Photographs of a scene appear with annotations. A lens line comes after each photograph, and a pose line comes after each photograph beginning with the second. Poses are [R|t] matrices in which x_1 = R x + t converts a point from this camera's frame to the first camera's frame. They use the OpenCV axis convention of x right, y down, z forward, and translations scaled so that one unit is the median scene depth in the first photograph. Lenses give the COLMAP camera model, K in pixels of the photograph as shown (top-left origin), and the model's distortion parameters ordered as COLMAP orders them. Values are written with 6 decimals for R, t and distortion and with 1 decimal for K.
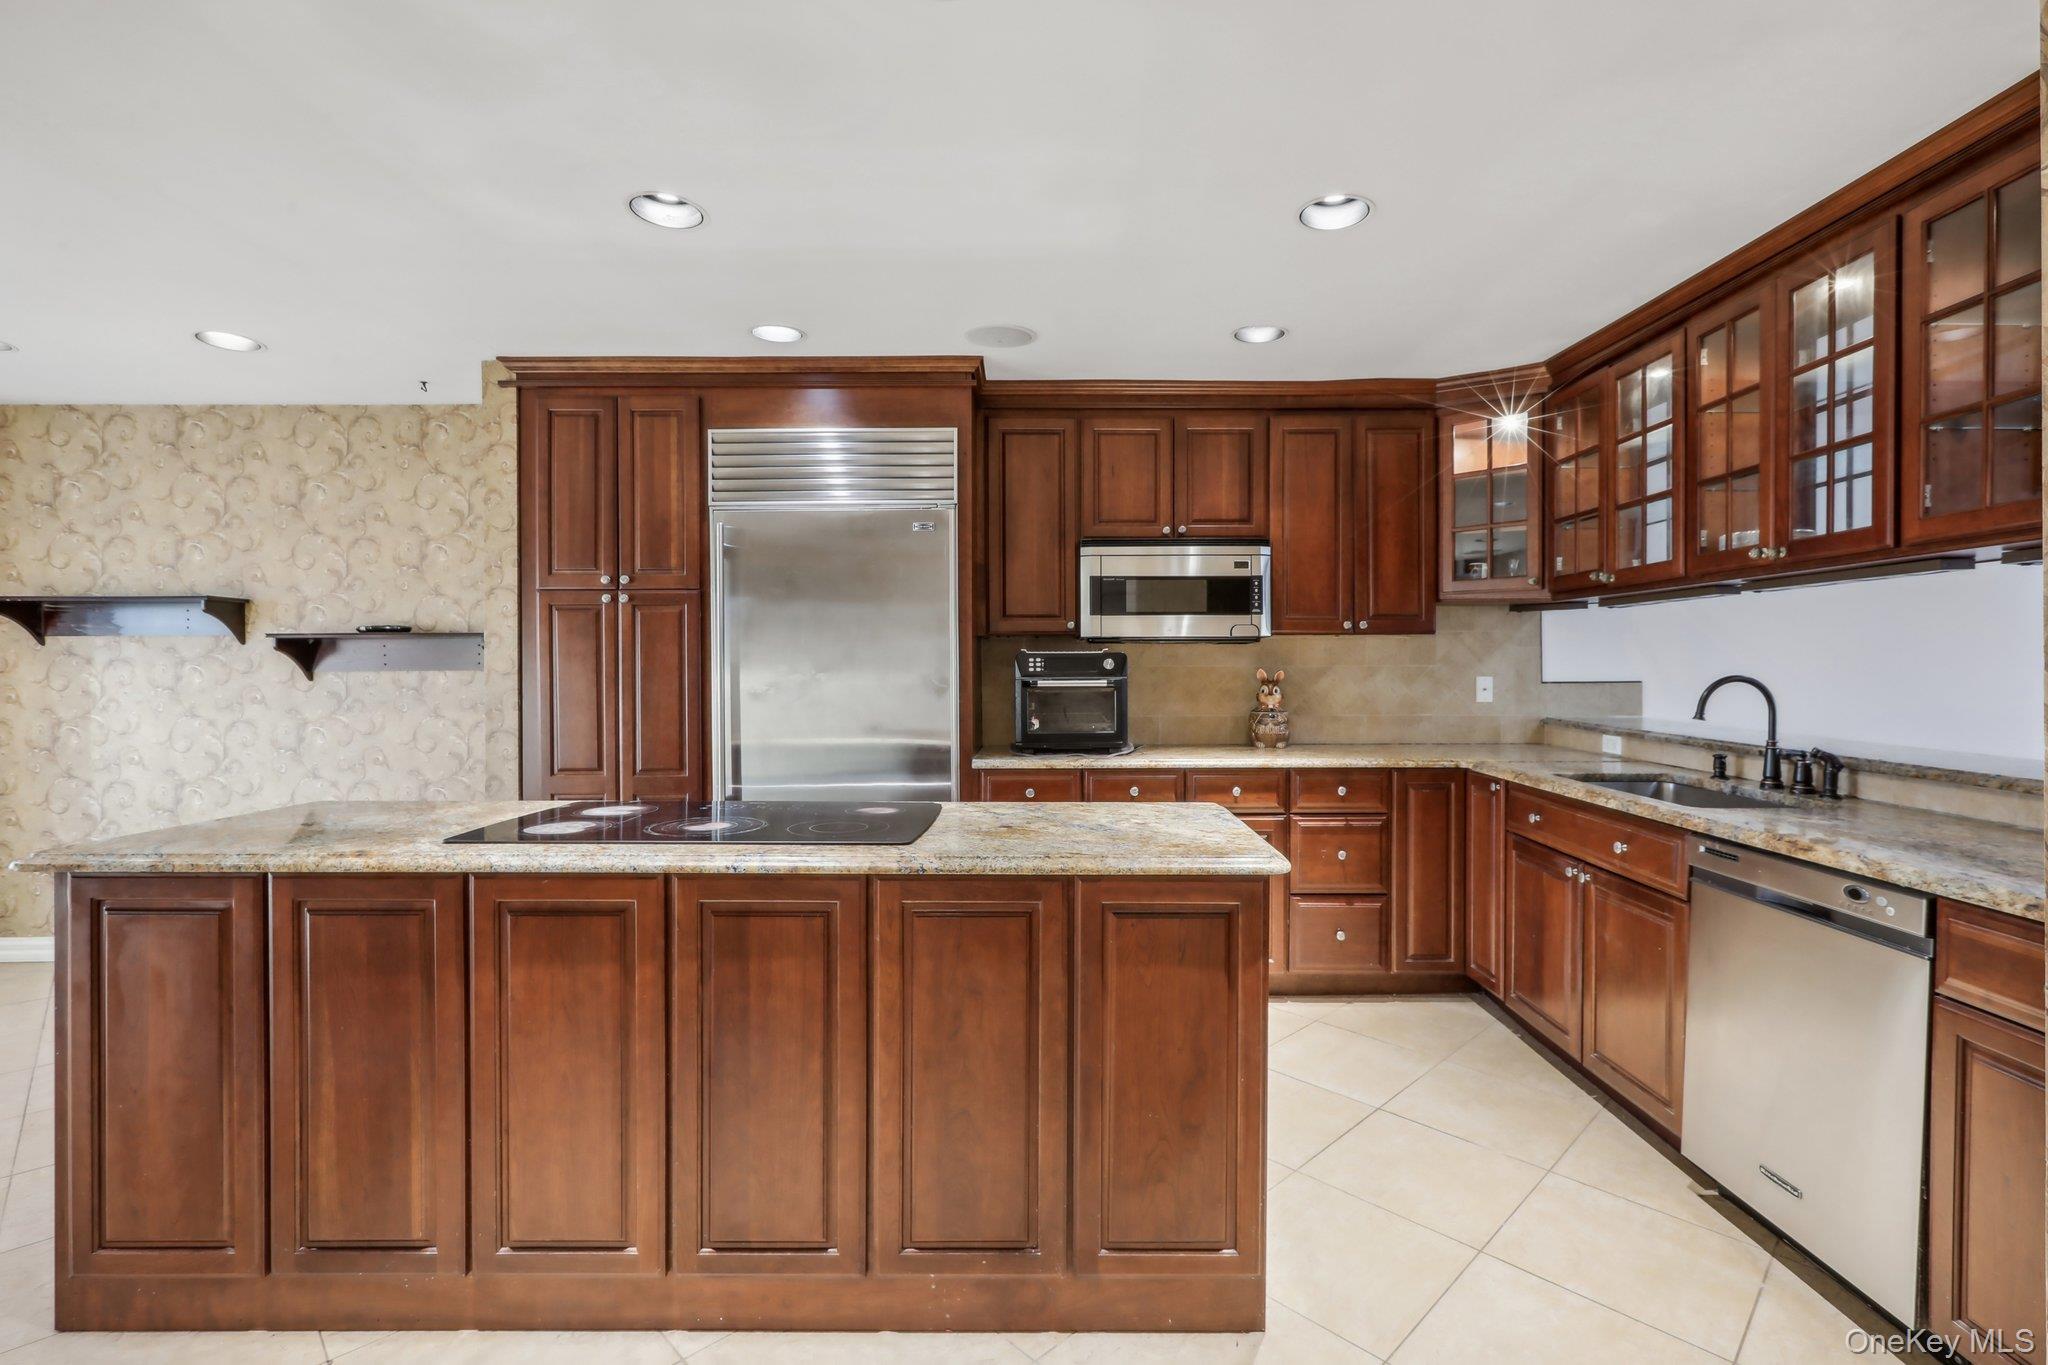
lens RADIAL K [[929.4, 0, 1057.8], [0, 929.4, 671.6], [0, 0, 1]] dist [0.000232, 0.002252]
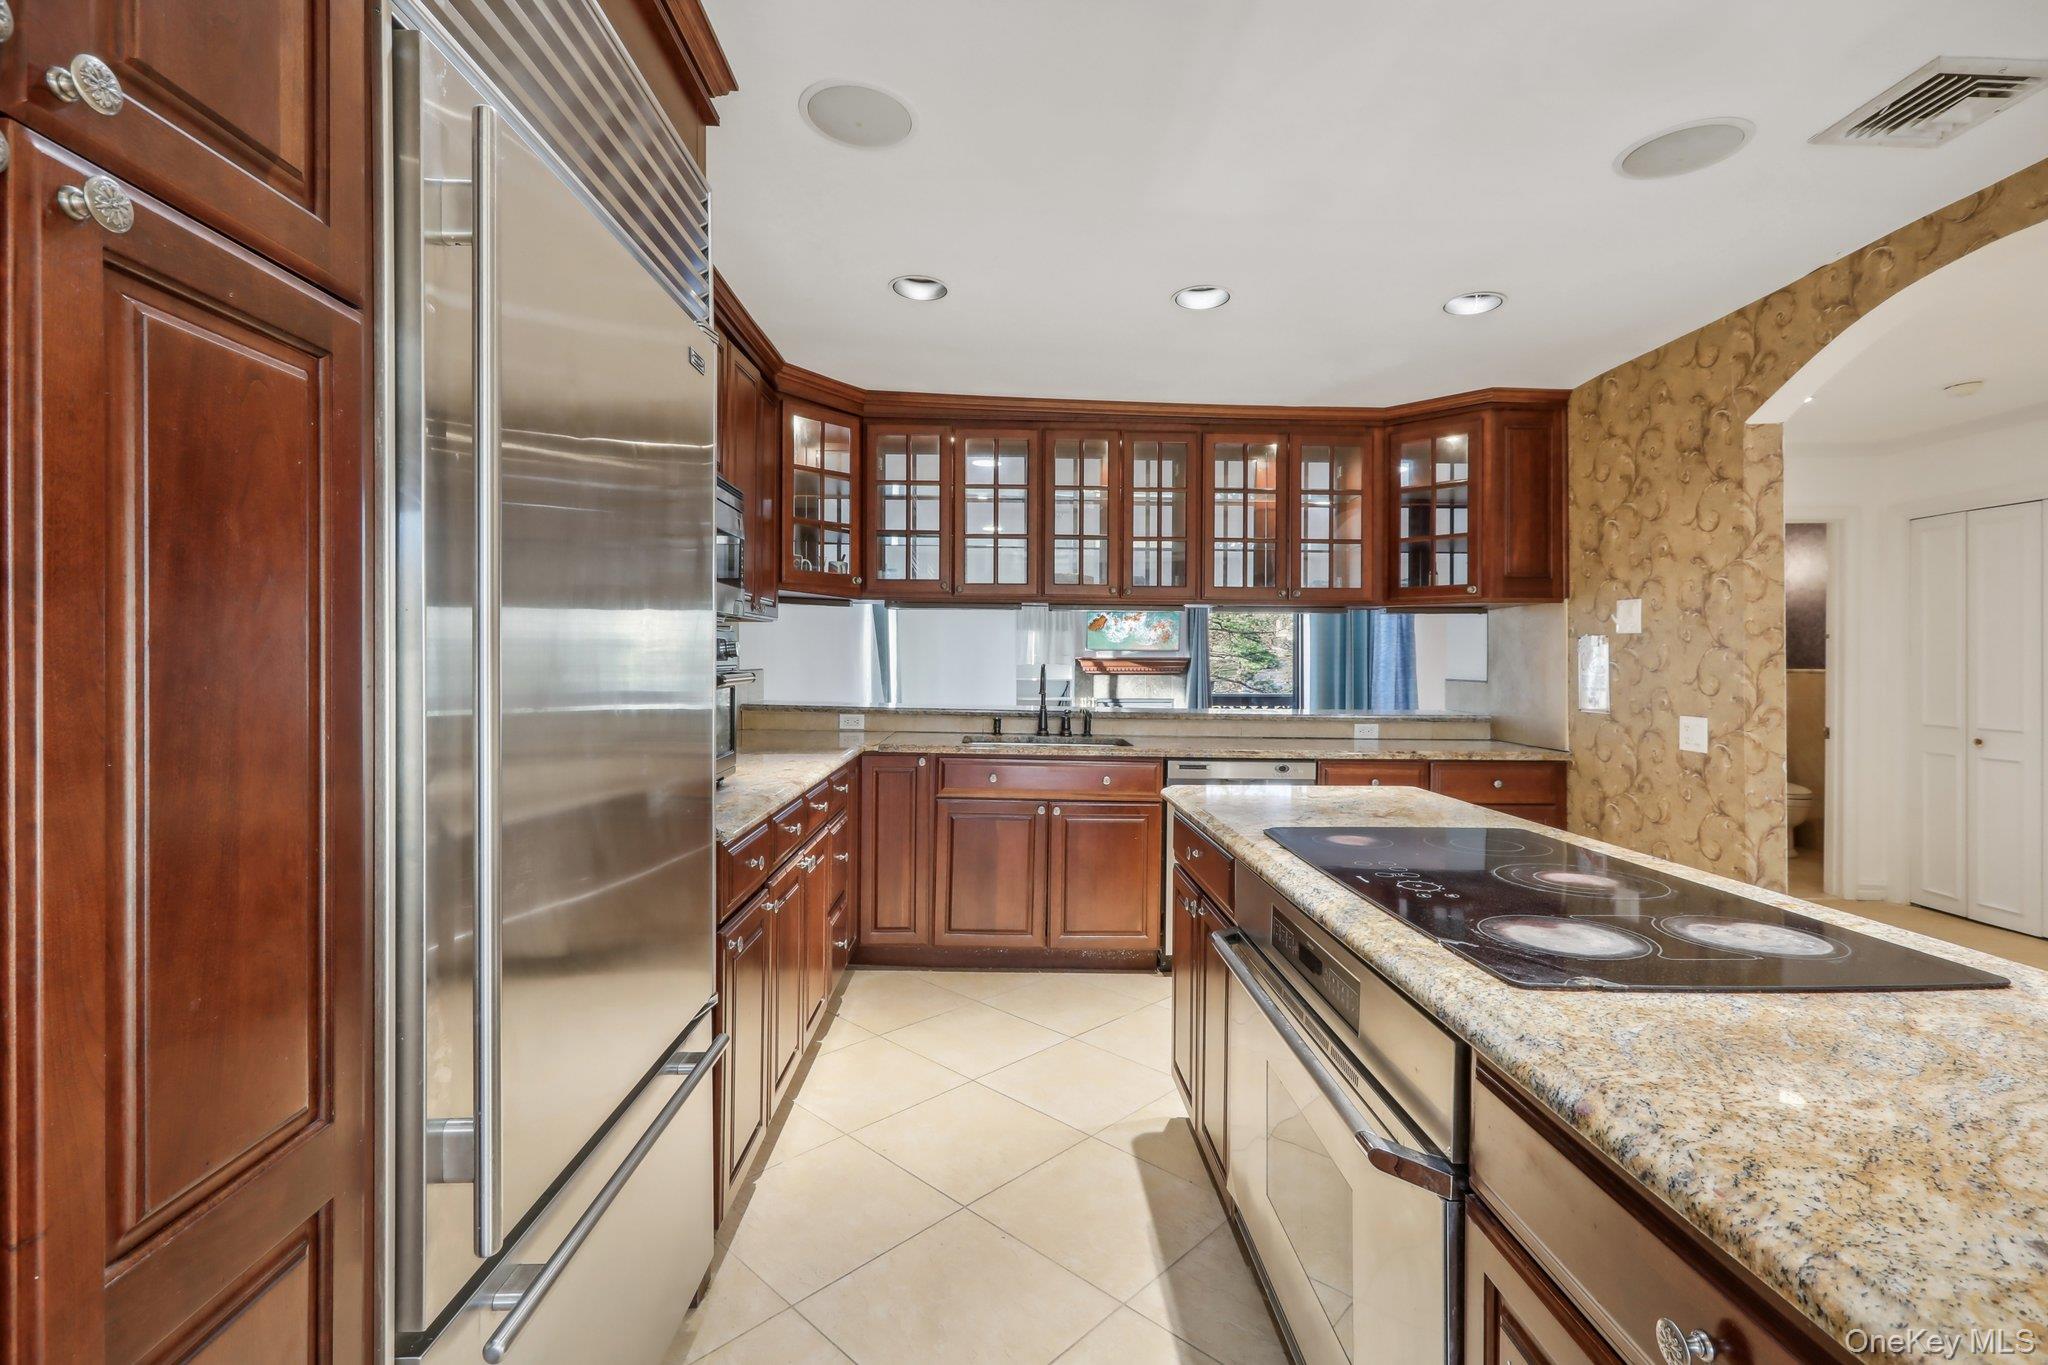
lens RADIAL K [[929.4, 0, 1030.8], [0, 929.4, 663.8], [0, 0, 1]] dist [0.000232, 0.002252]
pose [[-0.024690, -0.001924, 0.999693, -0.620773], [-0.004175, 0.999990, 0.001822, 0.000498], [-0.999686, -0.004128, -0.024697, 0.824926]]
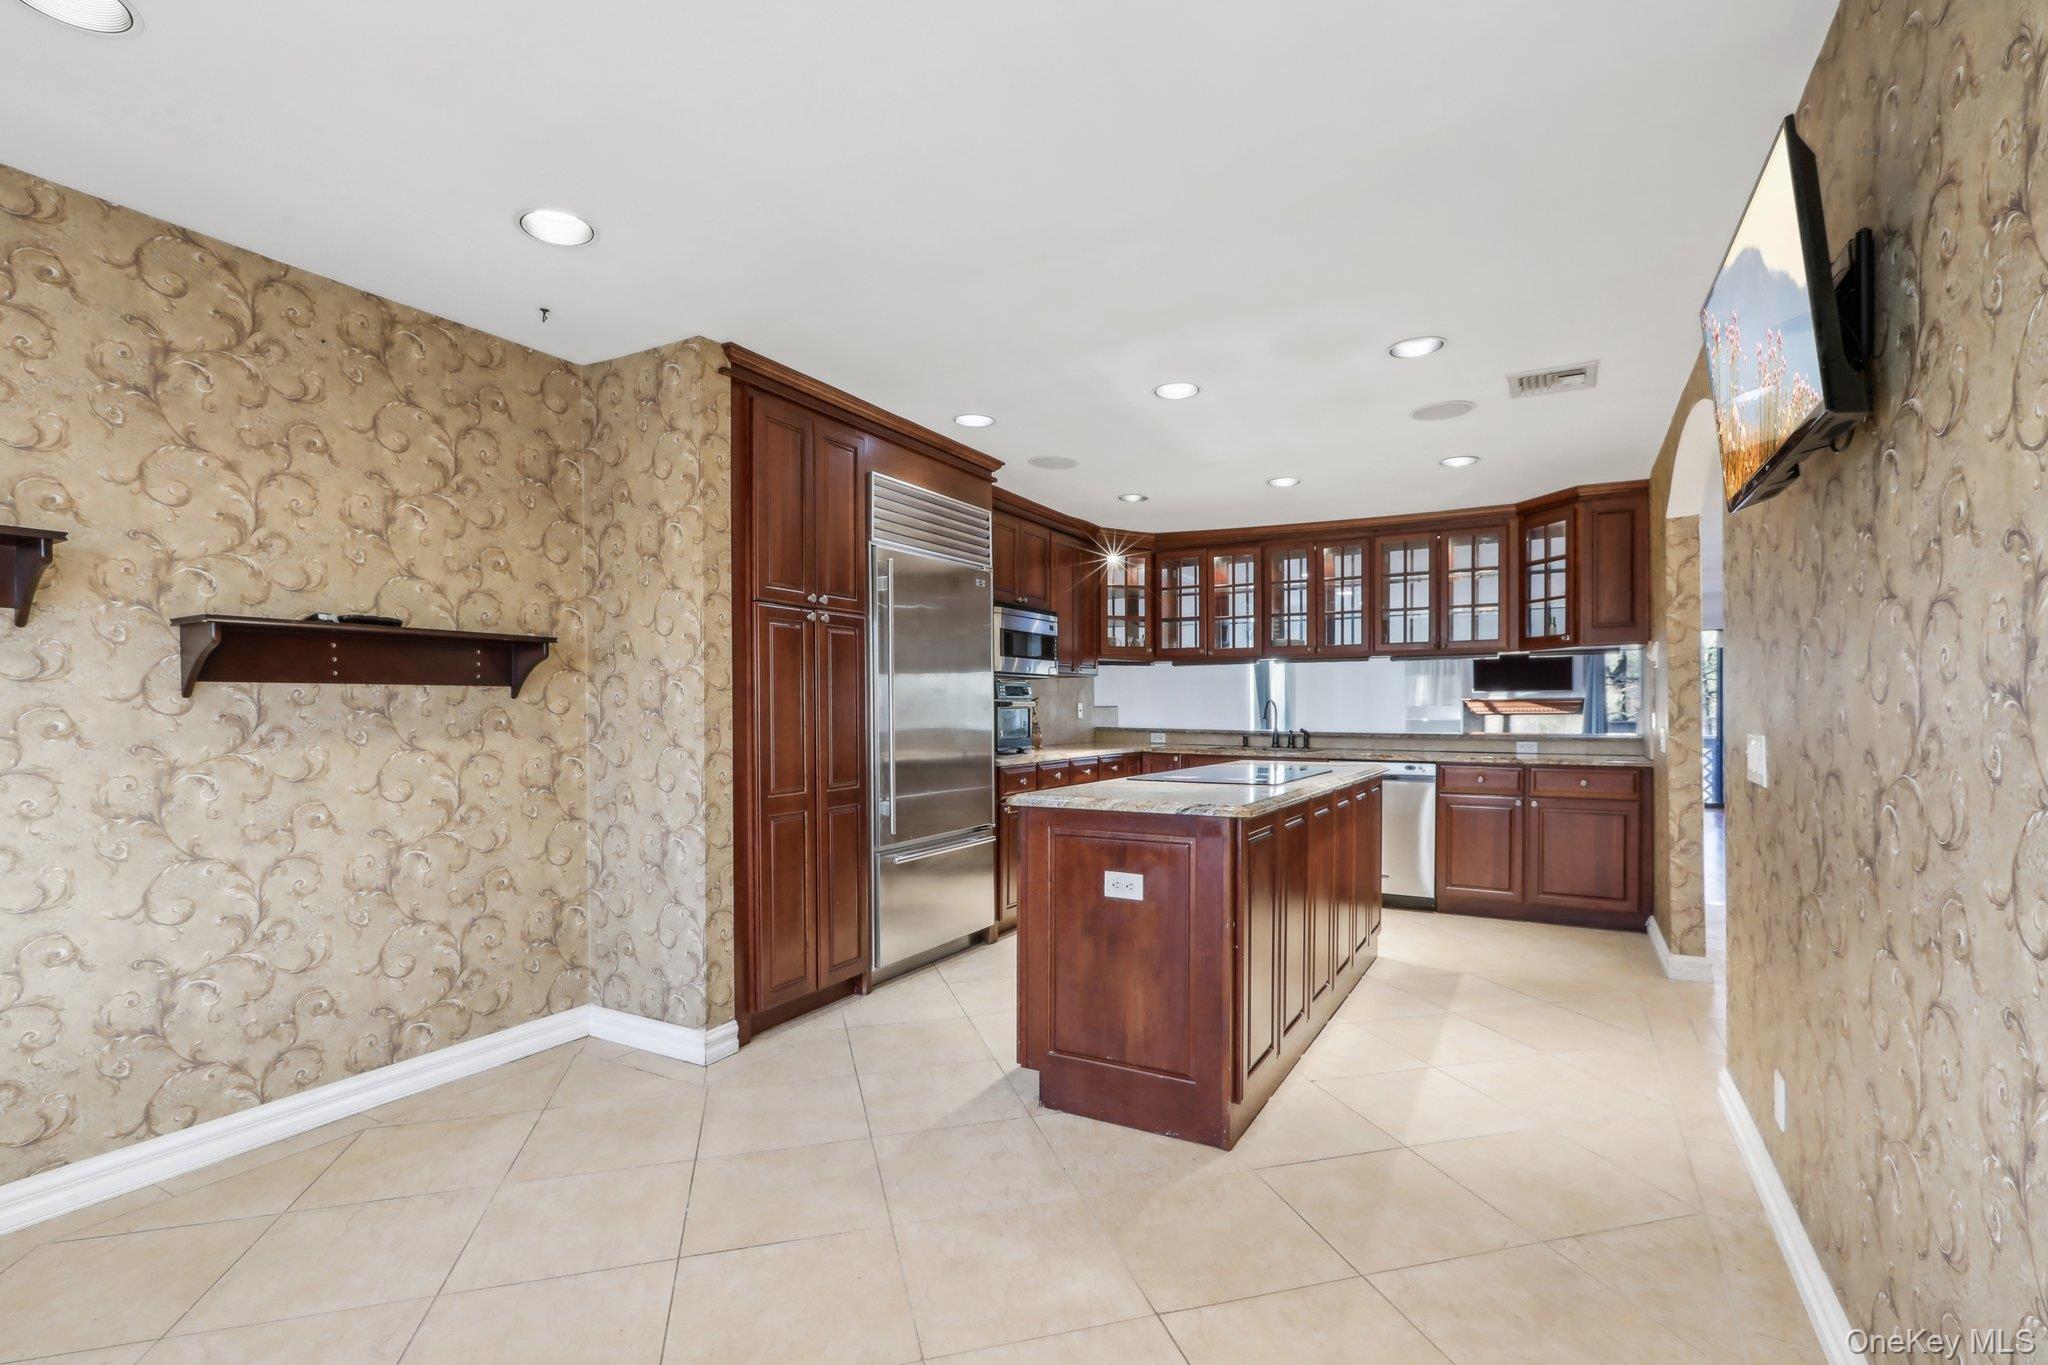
lens RADIAL K [[929.4, 0, 1027.5], [0, 929.4, 717.1], [0, 0, 1]] dist [0.000232, 0.002252]
pose [[0.502227, -0.006179, 0.864714, -1.220905], [0.005184, 0.999978, 0.004134, 0.027140], [-0.864720, 0.002407, 0.502248, 0.283643]]
